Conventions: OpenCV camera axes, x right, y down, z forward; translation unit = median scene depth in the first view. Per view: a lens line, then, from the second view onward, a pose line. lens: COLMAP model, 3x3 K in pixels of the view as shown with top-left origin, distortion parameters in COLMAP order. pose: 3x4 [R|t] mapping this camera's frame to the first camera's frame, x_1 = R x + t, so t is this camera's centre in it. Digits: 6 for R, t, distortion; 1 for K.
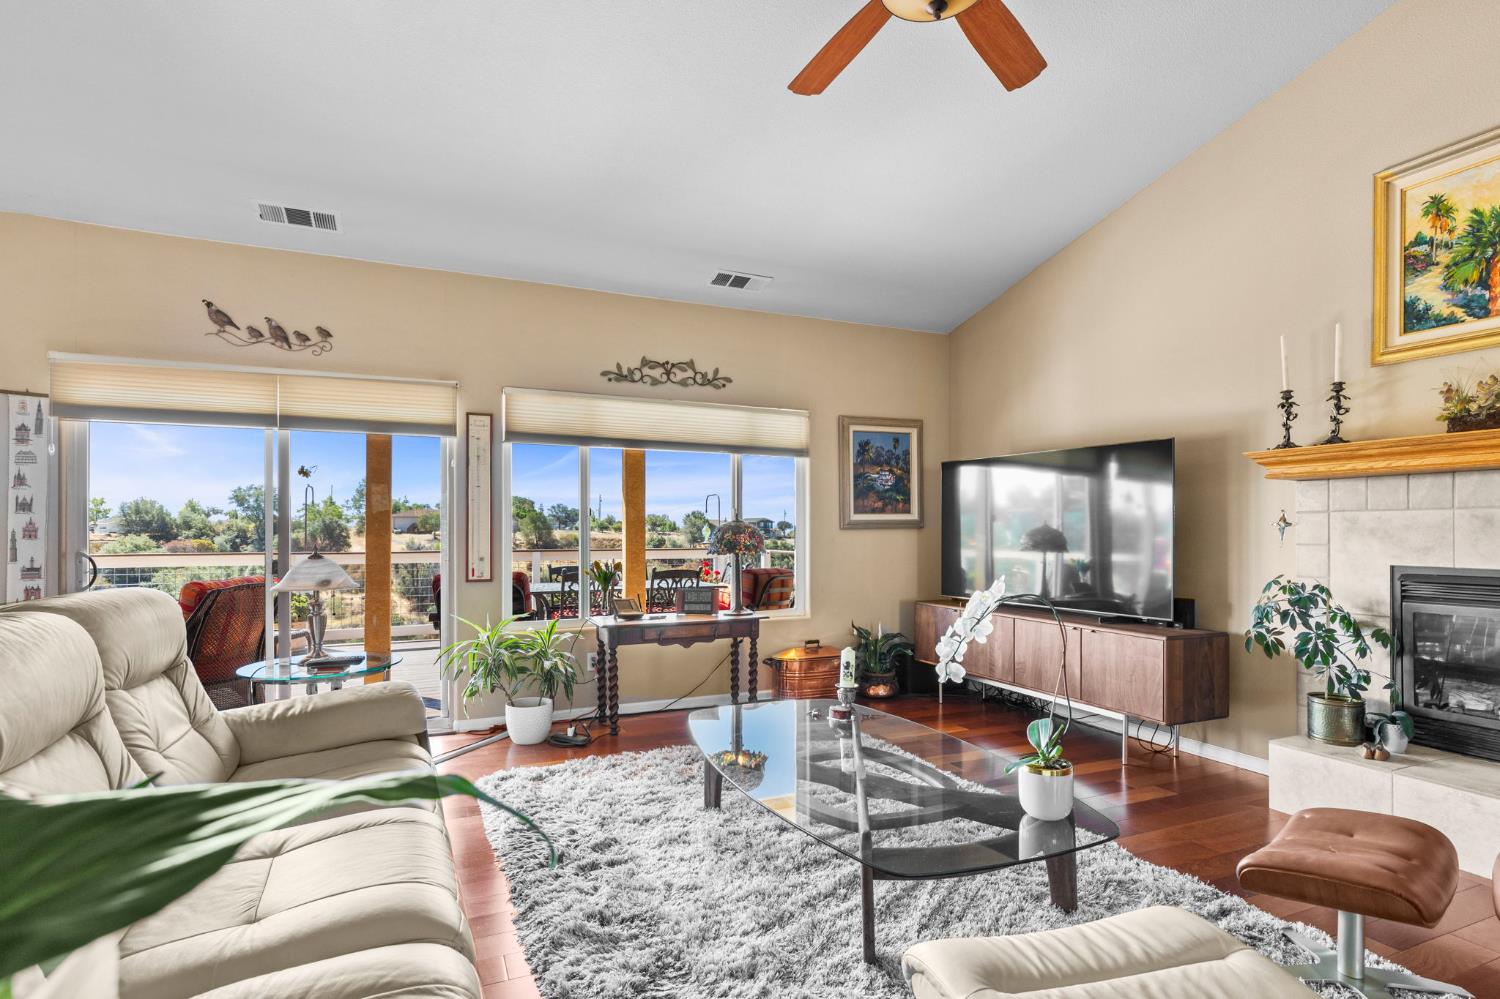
lens RADIAL K [[736.6, 0, 756.5], [0, 736.6, 533.7], [0, 0, 1]] dist [-0.001659, 0.000582]
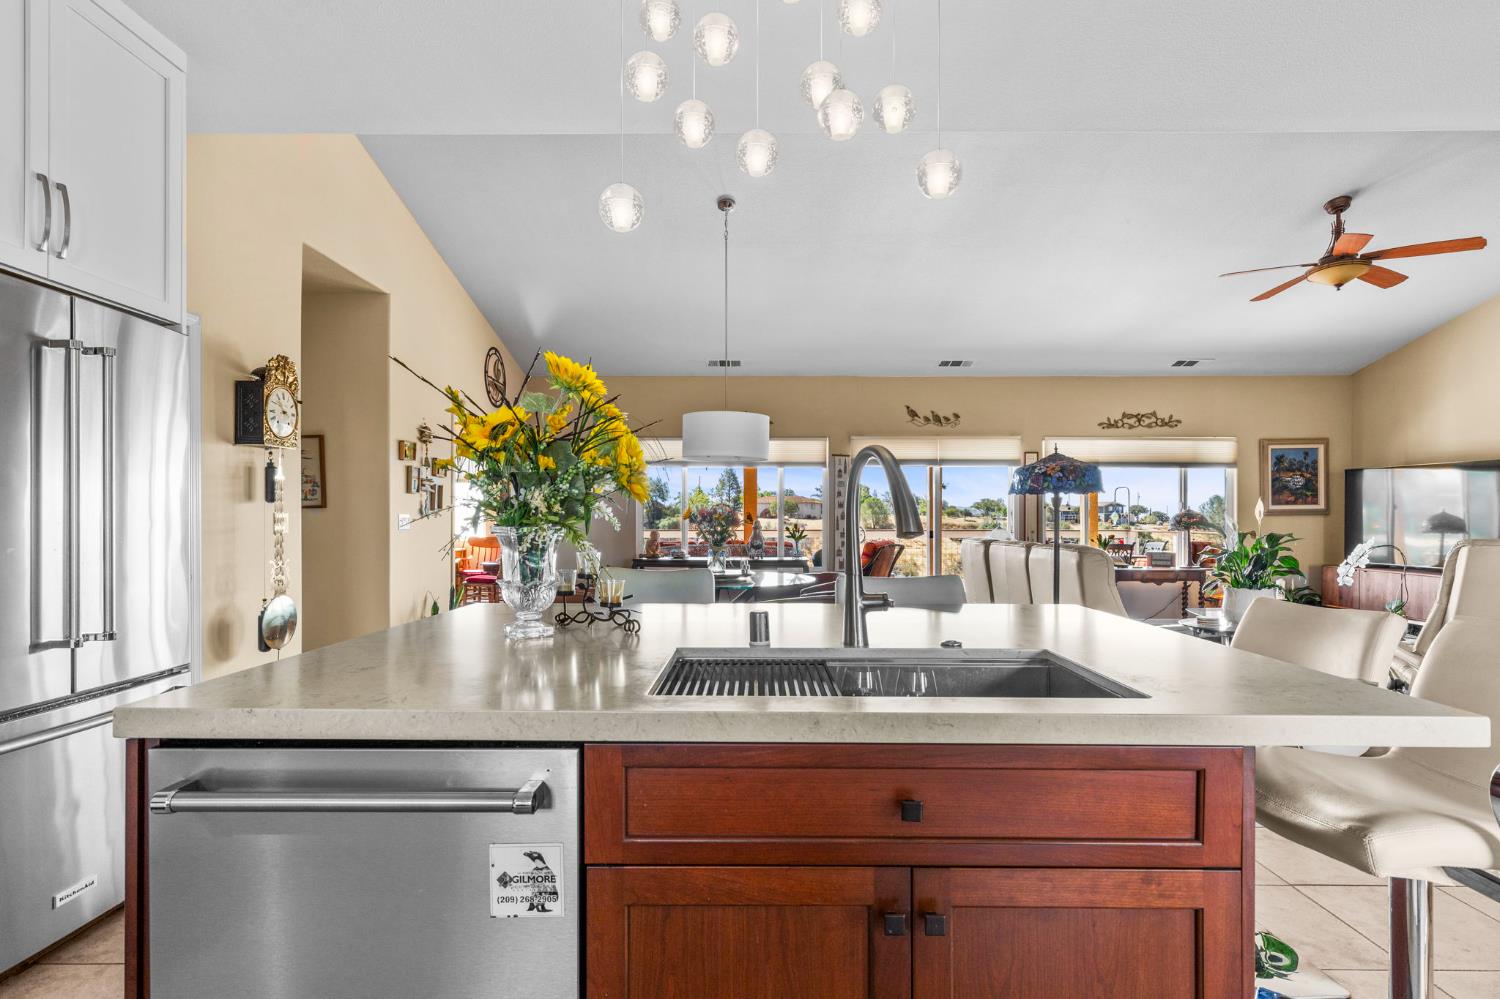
lens RADIAL K [[736.6, 0, 763.9], [0, 736.6, 519.5], [0, 0, 1]] dist [-0.001659, 0.000582]
pose [[0.908849, 0.003235, -0.417113, -0.408707], [-0.002592, 0.999994, 0.002109, 0.002867], [0.417117, -0.000836, 0.908852, -1.767431]]
